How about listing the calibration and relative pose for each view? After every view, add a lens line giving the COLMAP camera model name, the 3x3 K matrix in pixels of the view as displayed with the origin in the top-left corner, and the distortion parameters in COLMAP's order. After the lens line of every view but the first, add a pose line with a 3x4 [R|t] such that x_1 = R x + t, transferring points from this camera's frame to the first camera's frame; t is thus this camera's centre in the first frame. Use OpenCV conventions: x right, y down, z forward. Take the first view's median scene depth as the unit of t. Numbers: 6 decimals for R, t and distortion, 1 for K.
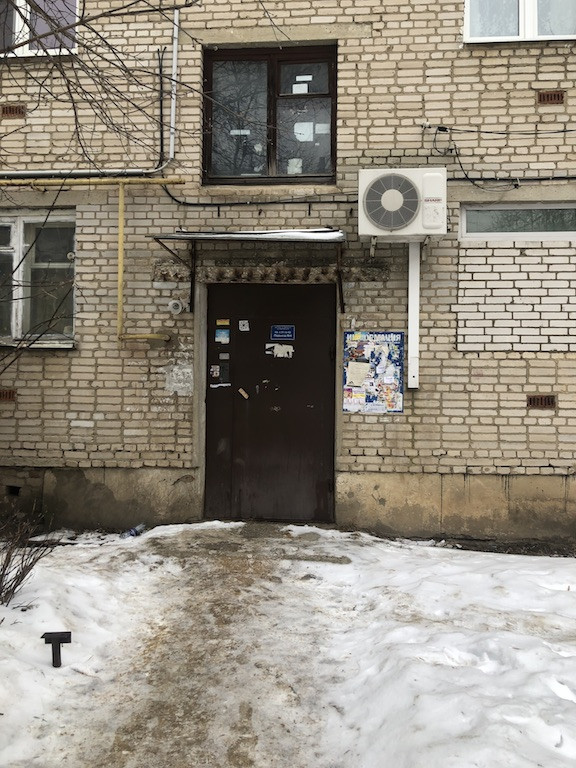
lens RADIAL K [[635.1, 0, 288.0], [0, 635.1, 372.0], [0, 0, 1]] dist [0.036886, -0.035712]
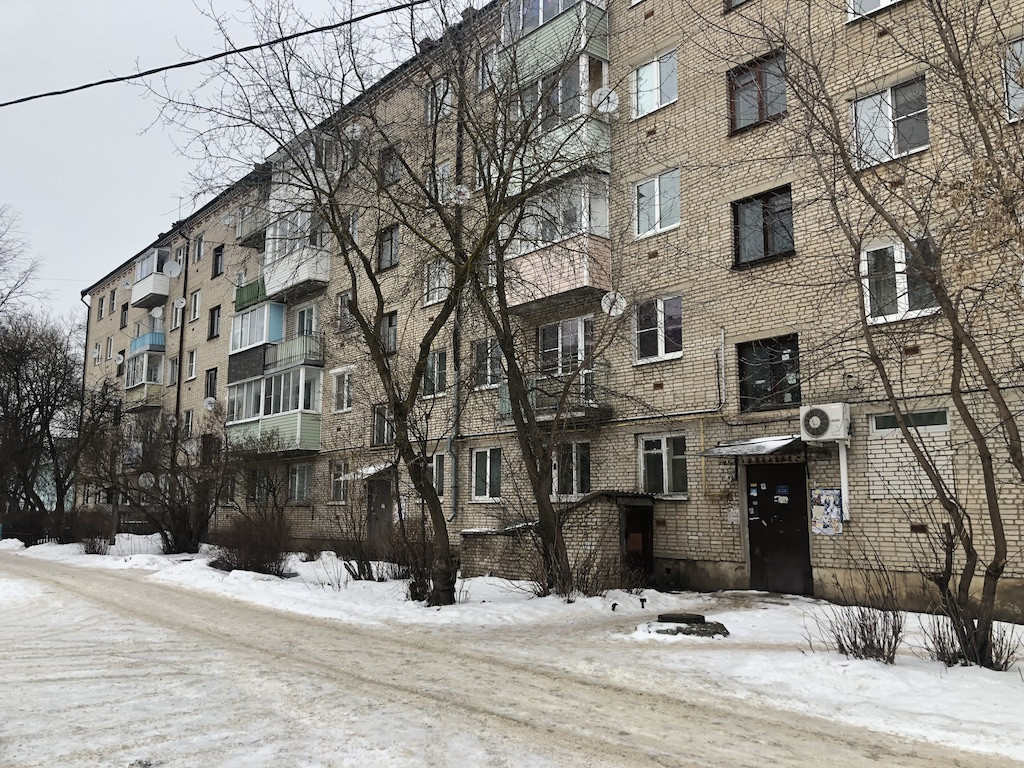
lens RADIAL K [[846.8, 0, 512.0], [0, 846.8, 384.0], [0, 0, 1]] dist [0.036886, -0.035712]
pose [[0.709863, -0.111999, -0.695379, 1.225177], [0.030056, 0.991194, -0.128961, -0.073617], [0.703699, 0.070644, 0.706978, -1.373048]]
